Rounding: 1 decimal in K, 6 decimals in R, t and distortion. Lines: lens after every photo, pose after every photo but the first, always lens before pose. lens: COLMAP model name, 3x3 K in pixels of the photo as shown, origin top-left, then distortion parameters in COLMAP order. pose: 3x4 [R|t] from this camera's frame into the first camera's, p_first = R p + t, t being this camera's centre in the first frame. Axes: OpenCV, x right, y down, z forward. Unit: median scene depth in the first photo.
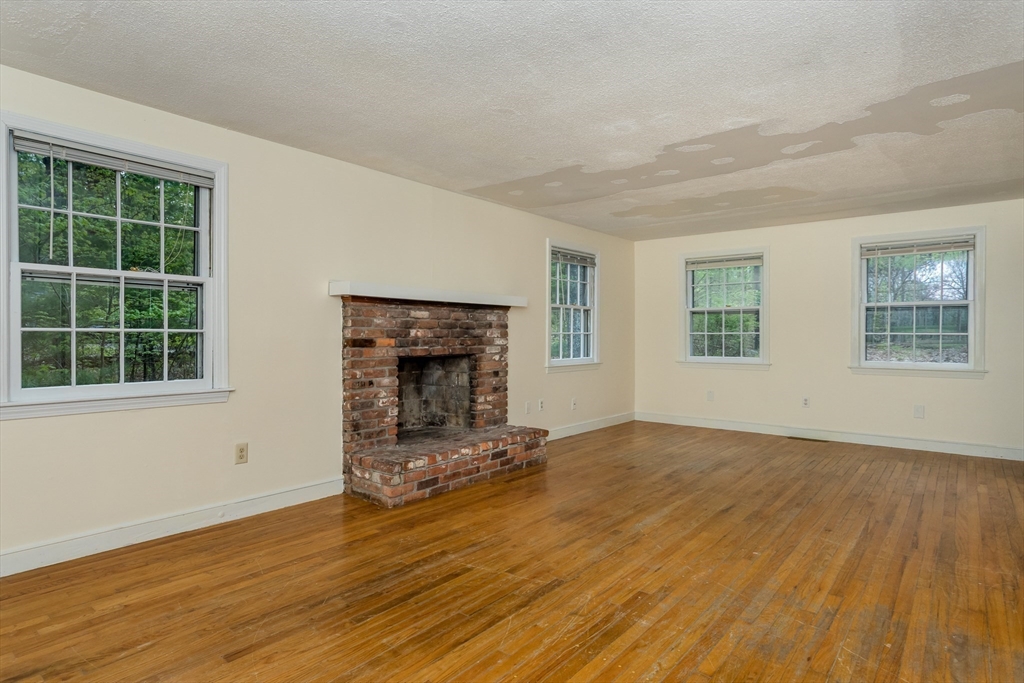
lens RADIAL K [[560.4, 0, 512.9], [0, 560.4, 334.5], [0, 0, 1]] dist [-0.013632, -0.000027]
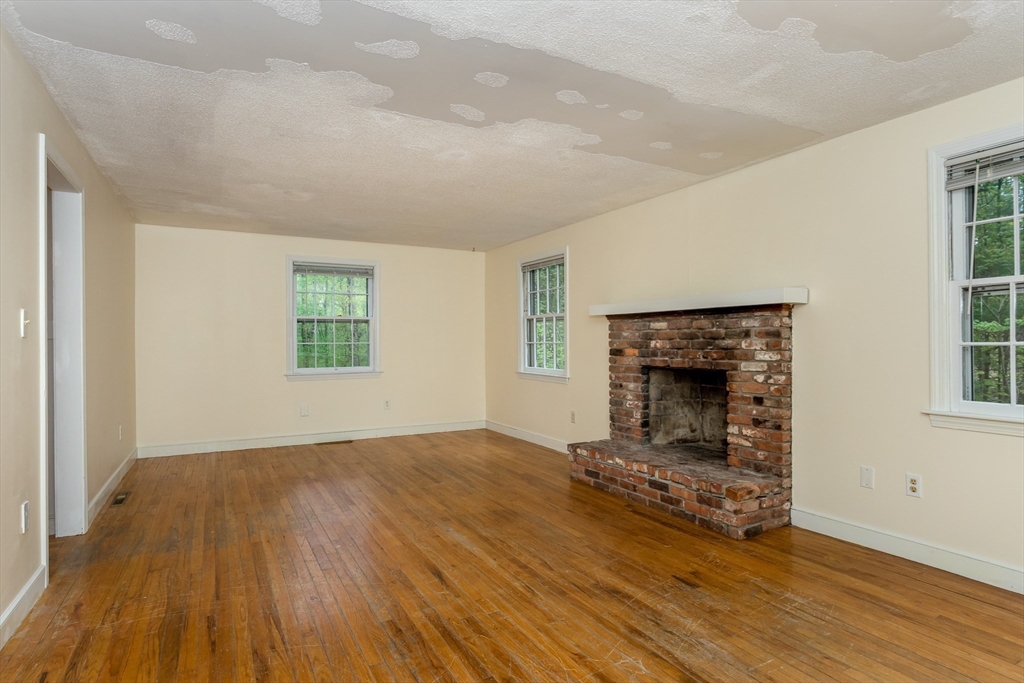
lens RADIAL K [[547.6, 0, 512.0], [0, 547.6, 341.5], [0, 0, 1]] dist [-0.025862, 0.000296]
pose [[-0.374887, -0.002832, -0.927066, 0.889057], [0.001176, 0.999993, -0.003531, -0.004277], [0.927070, -0.002414, -0.374881, 1.174826]]
